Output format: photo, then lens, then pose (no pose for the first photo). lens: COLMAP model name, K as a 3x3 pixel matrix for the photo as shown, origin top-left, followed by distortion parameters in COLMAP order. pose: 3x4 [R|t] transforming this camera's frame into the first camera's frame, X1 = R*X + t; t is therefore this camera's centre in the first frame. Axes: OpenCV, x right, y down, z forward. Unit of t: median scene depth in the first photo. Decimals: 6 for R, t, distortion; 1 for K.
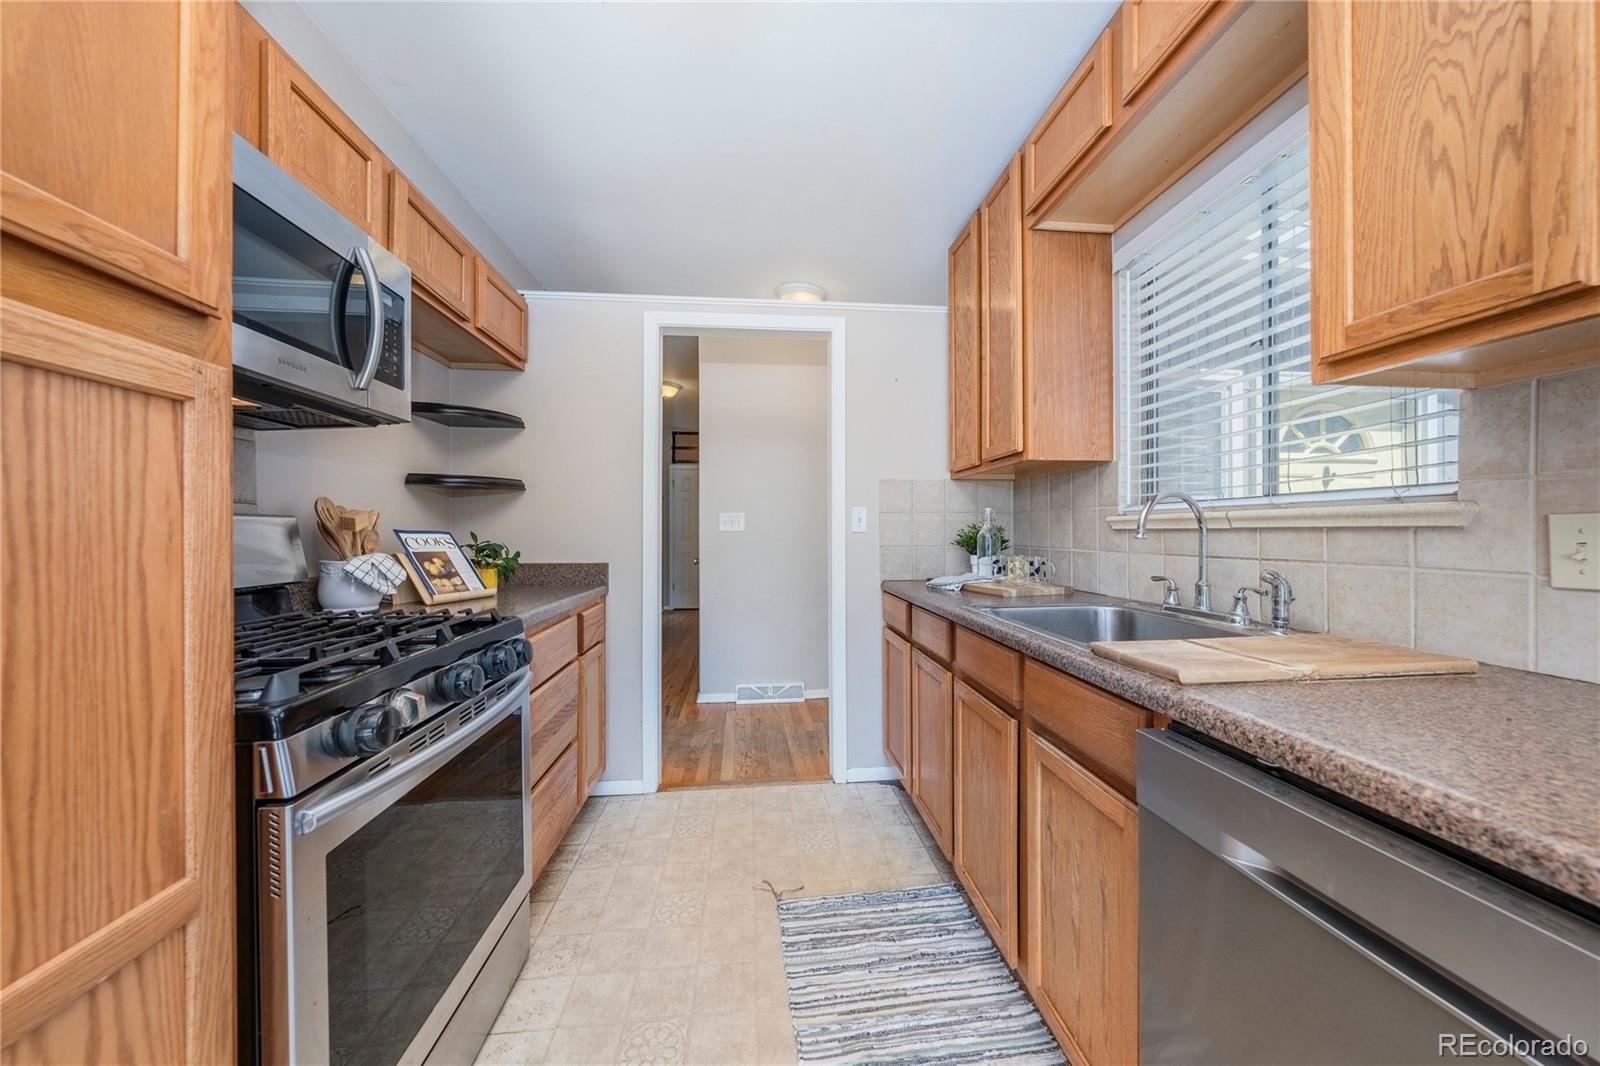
lens RADIAL K [[557.4, 0, 796.6], [0, 557.4, 530.7], [0, 0, 1]] dist [-0.000812, -0.000102]
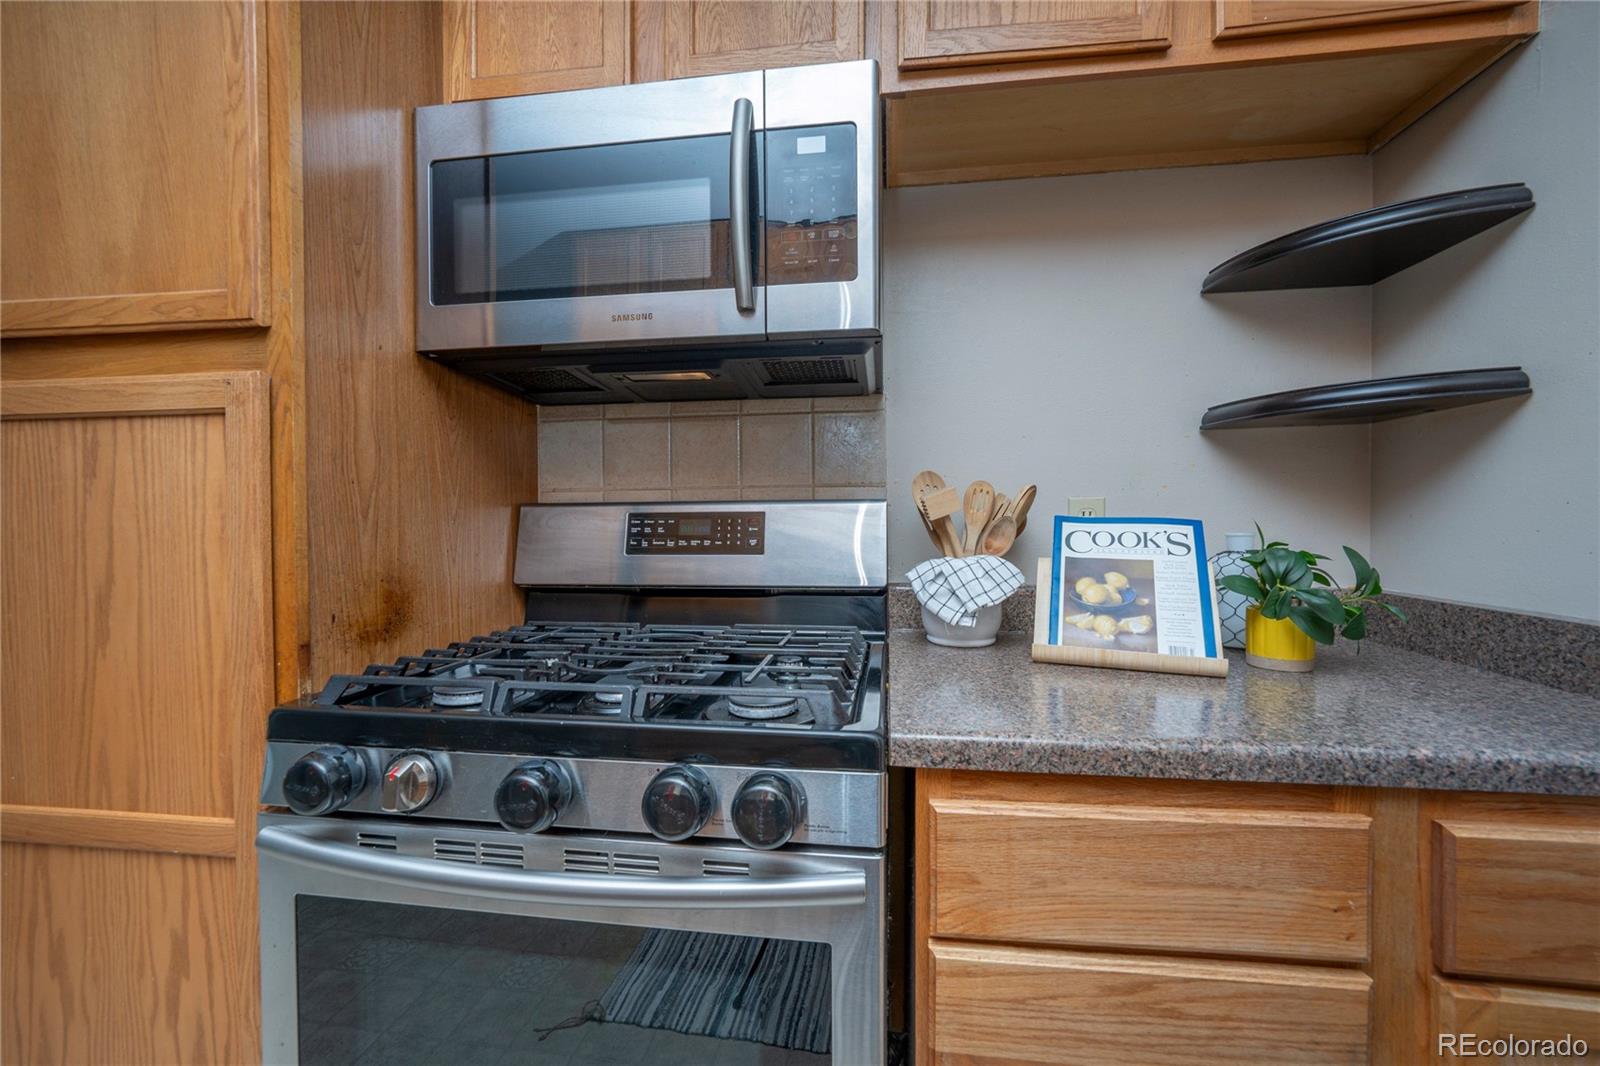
lens RADIAL K [[633.6, 0, 804.3], [0, 633.6, 531.7], [0, 0, 1]] dist [-0.004301, 0.000066]
pose [[-0.221126, 0.021111, -0.975017, -0.022311], [0.005168, 0.999777, 0.020476, -0.001257], [0.975232, -0.000511, -0.221186, 0.700068]]
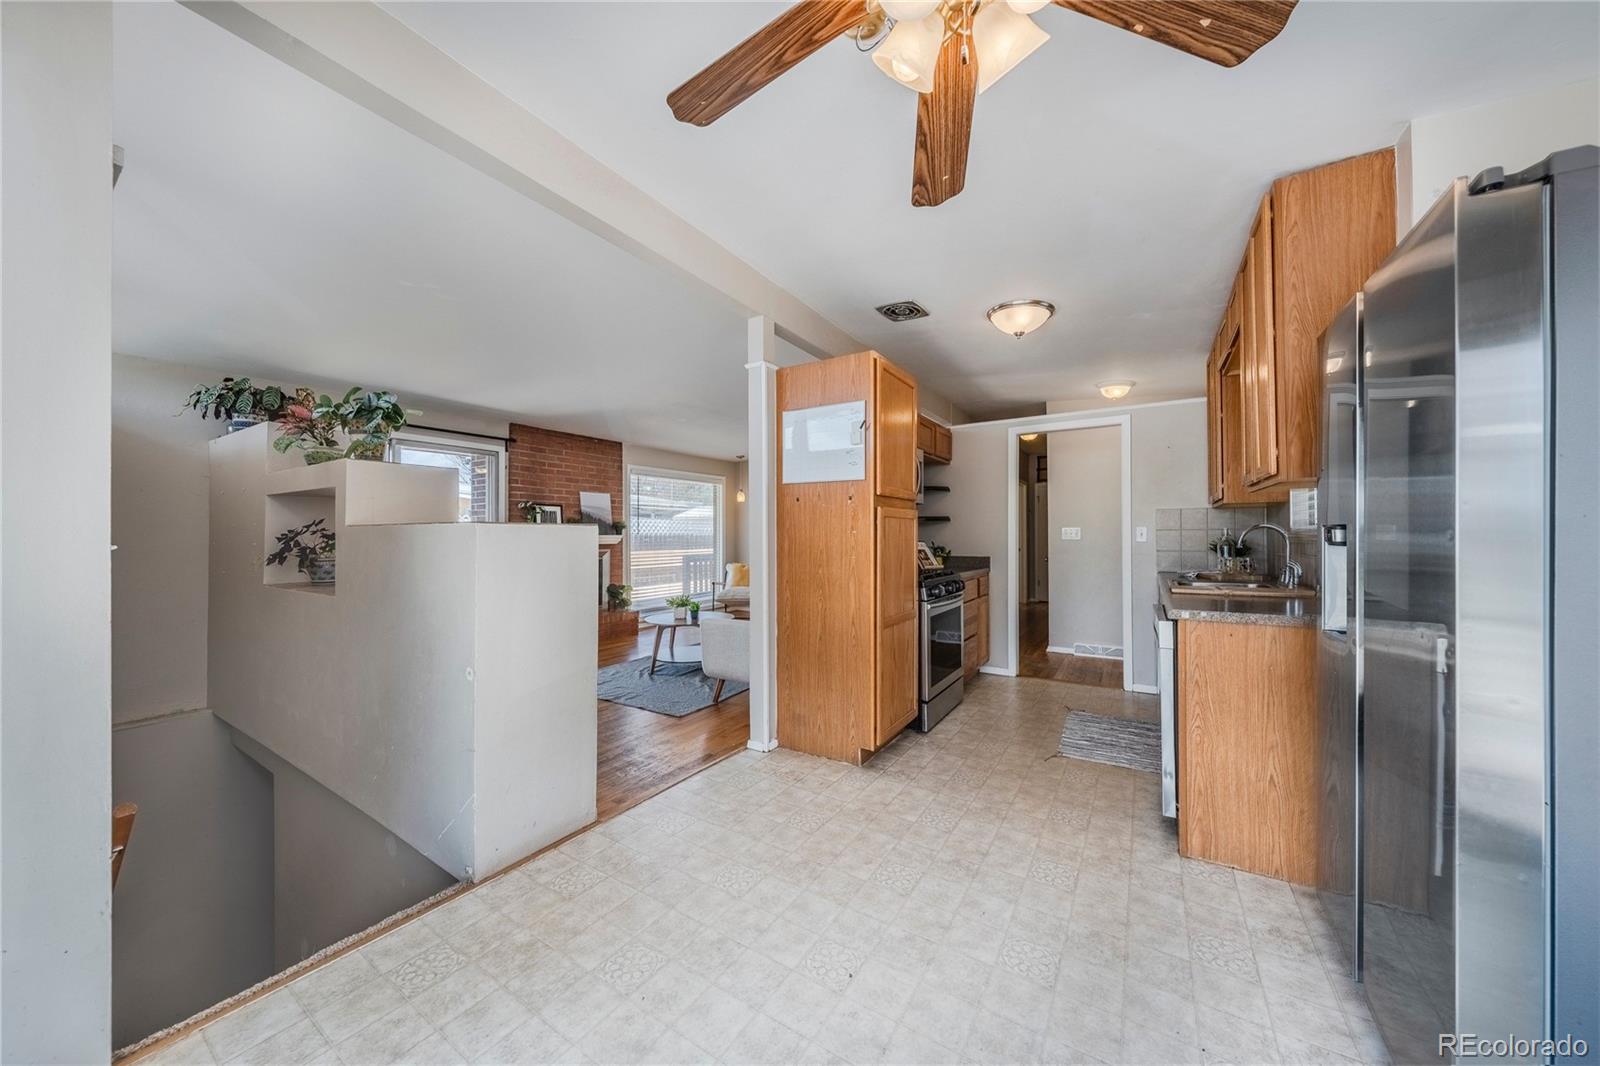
lens RADIAL K [[557.4, 0, 789.8], [0, 557.4, 529.8], [0, 0, 1]] dist [-0.000812, -0.000102]
pose [[0.784976, -0.008241, -0.619471, 0.373112], [0.003663, 0.999956, -0.008660, -0.026146], [0.619515, 0.004529, 0.784972, -1.127804]]
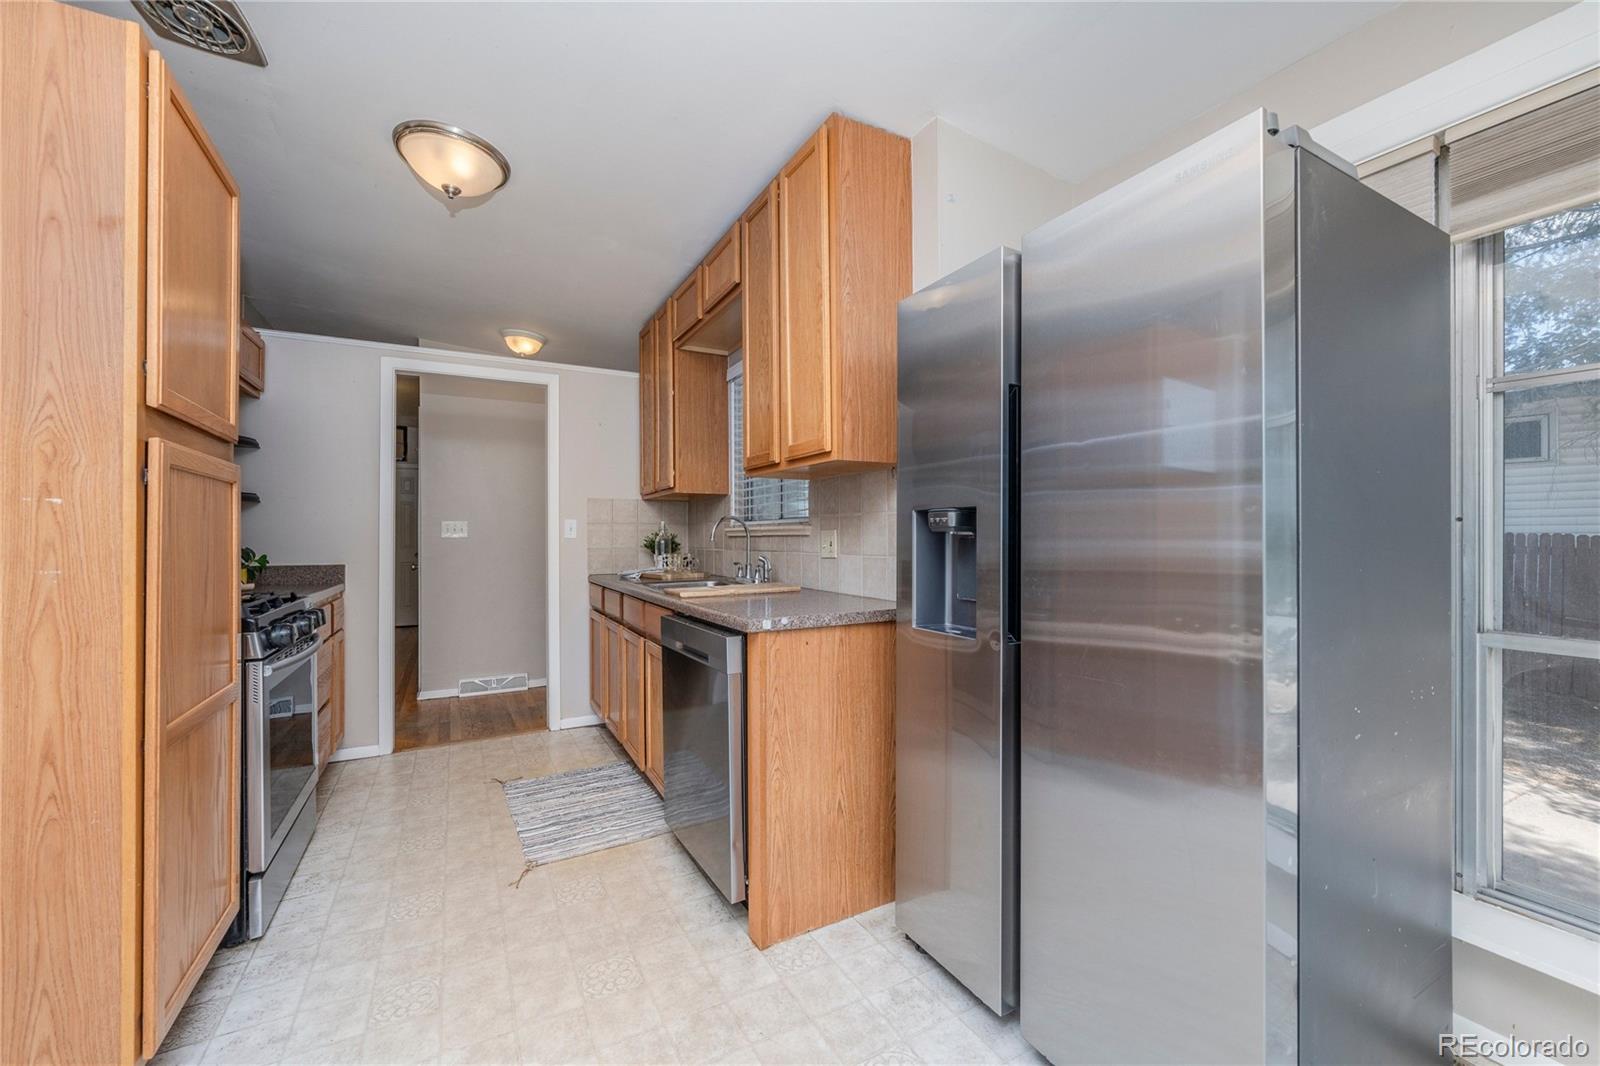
lens RADIAL K [[633.6, 0, 802.1], [0, 633.6, 535.5], [0, 0, 1]] dist [-0.004301, 0.000066]
pose [[0.915744, -0.000019, 0.401762, 0.014838], [0.001791, 0.999990, -0.004033, 0.003162], [-0.401758, 0.004413, 0.915735, -0.707223]]
